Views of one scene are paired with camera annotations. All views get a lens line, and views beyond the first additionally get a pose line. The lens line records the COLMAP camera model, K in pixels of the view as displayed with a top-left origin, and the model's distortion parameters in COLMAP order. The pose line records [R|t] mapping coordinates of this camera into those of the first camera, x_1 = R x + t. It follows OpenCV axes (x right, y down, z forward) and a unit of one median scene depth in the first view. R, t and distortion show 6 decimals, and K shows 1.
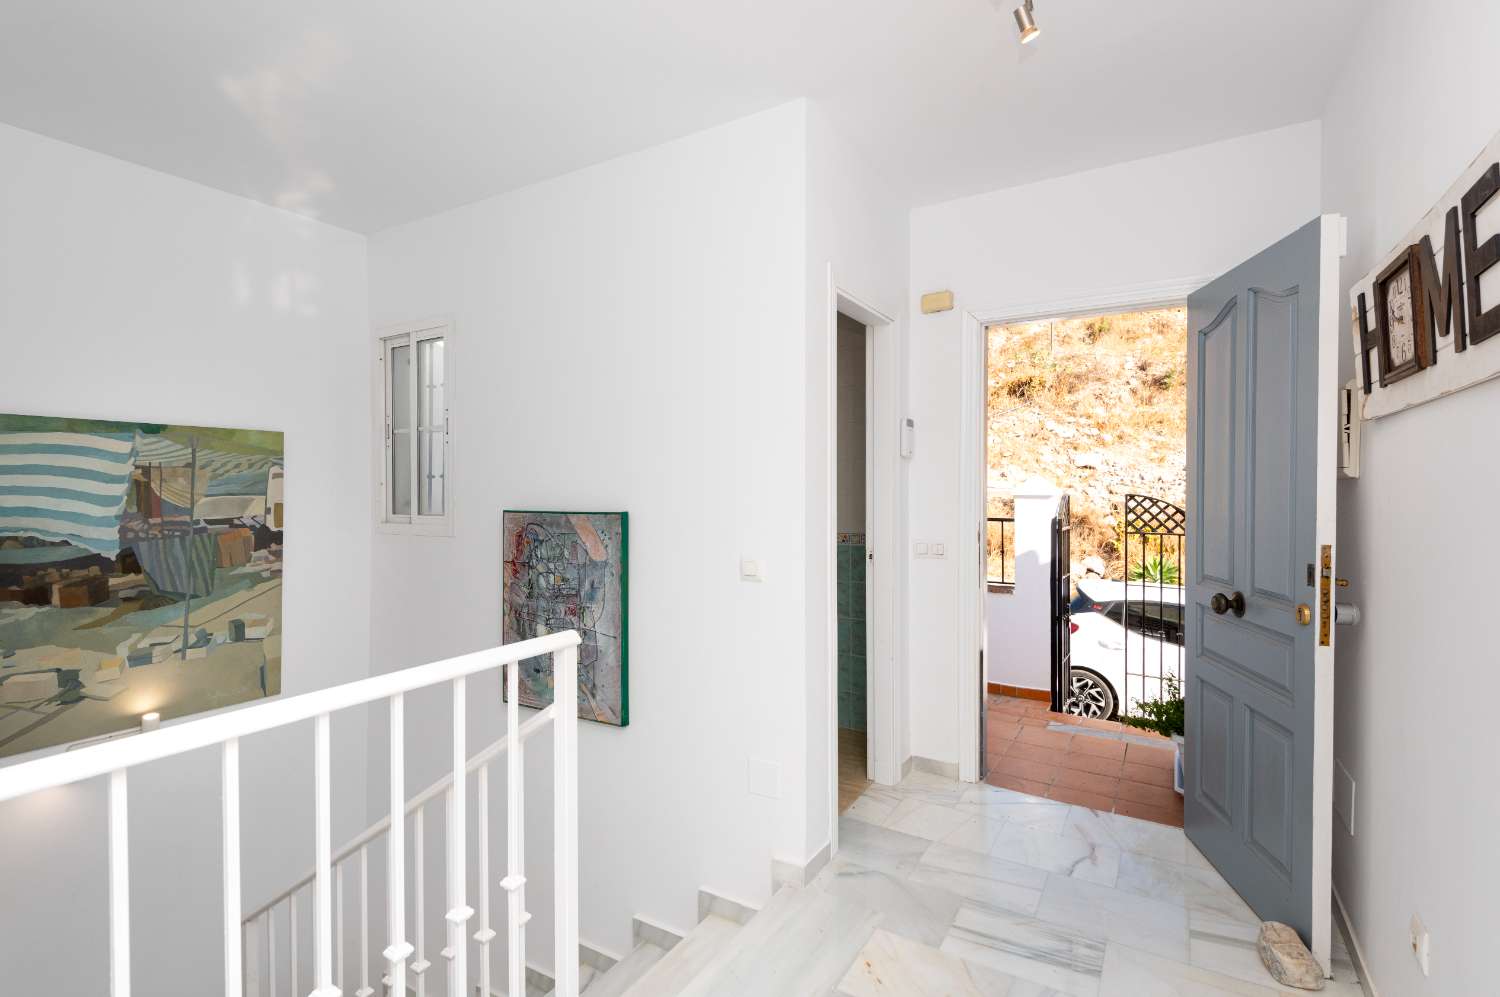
lens RADIAL K [[693.2, 0, 746.4], [0, 693.2, 493.2], [0, 0, 1]] dist [0.009501, -0.003335]
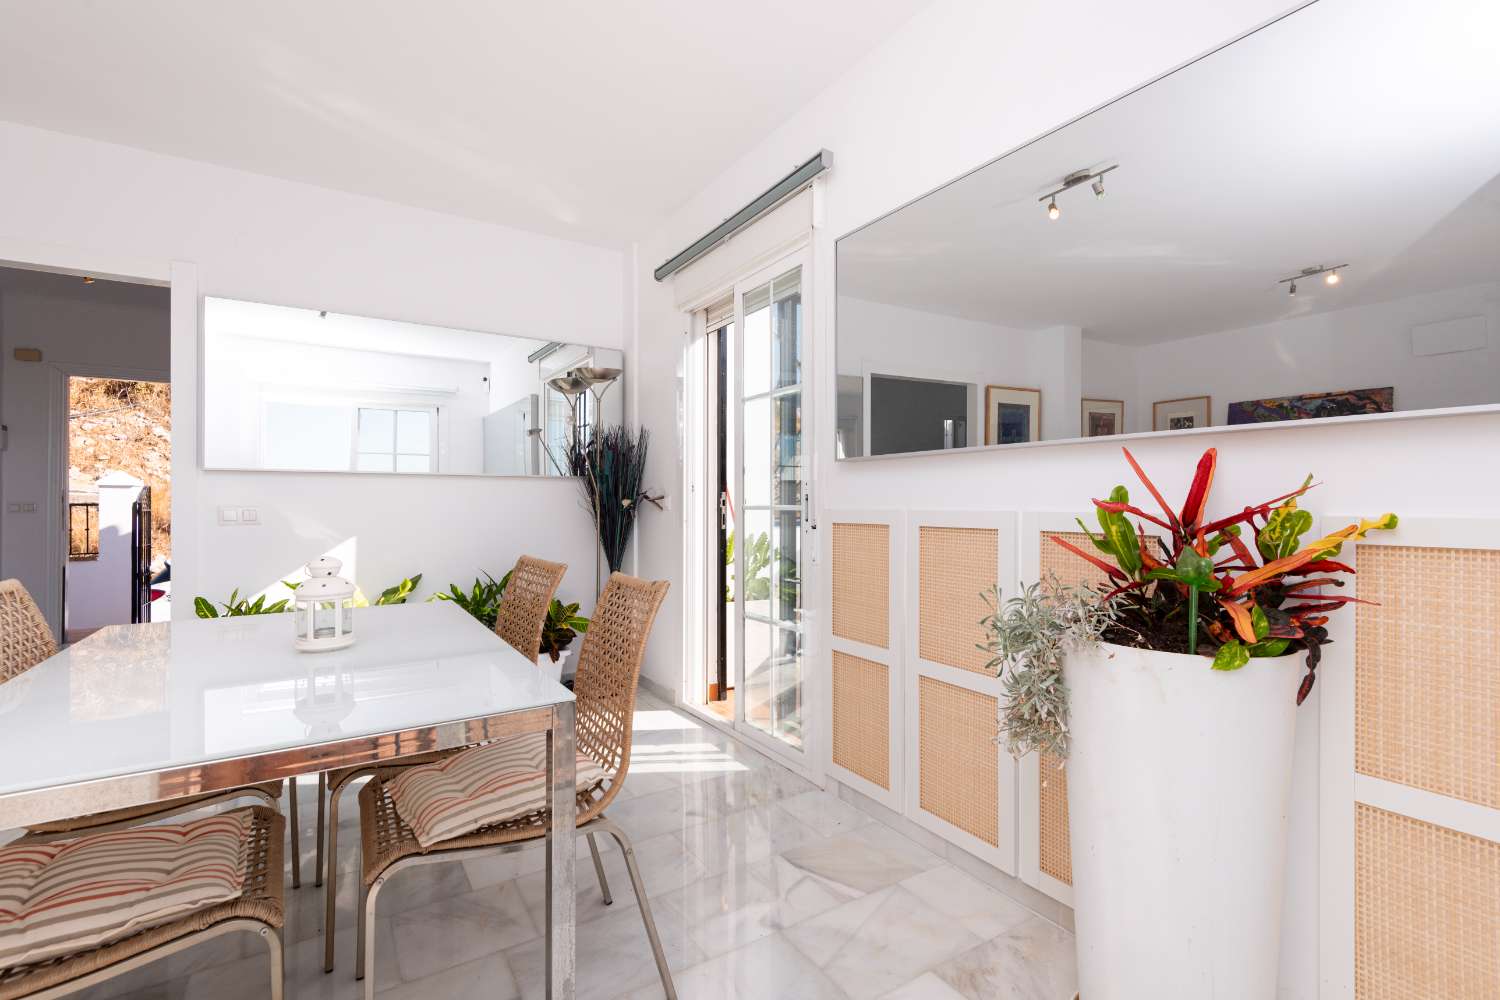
lens RADIAL K [[693.2, 0, 744.1], [0, 693.2, 500.5], [0, 0, 1]] dist [0.009501, -0.003335]
pose [[0.456056, 0.007944, 0.889916, -0.070287], [0.003119, 0.999940, -0.010524, 0.015281], [-0.889946, 0.007575, 0.456004, -0.209418]]
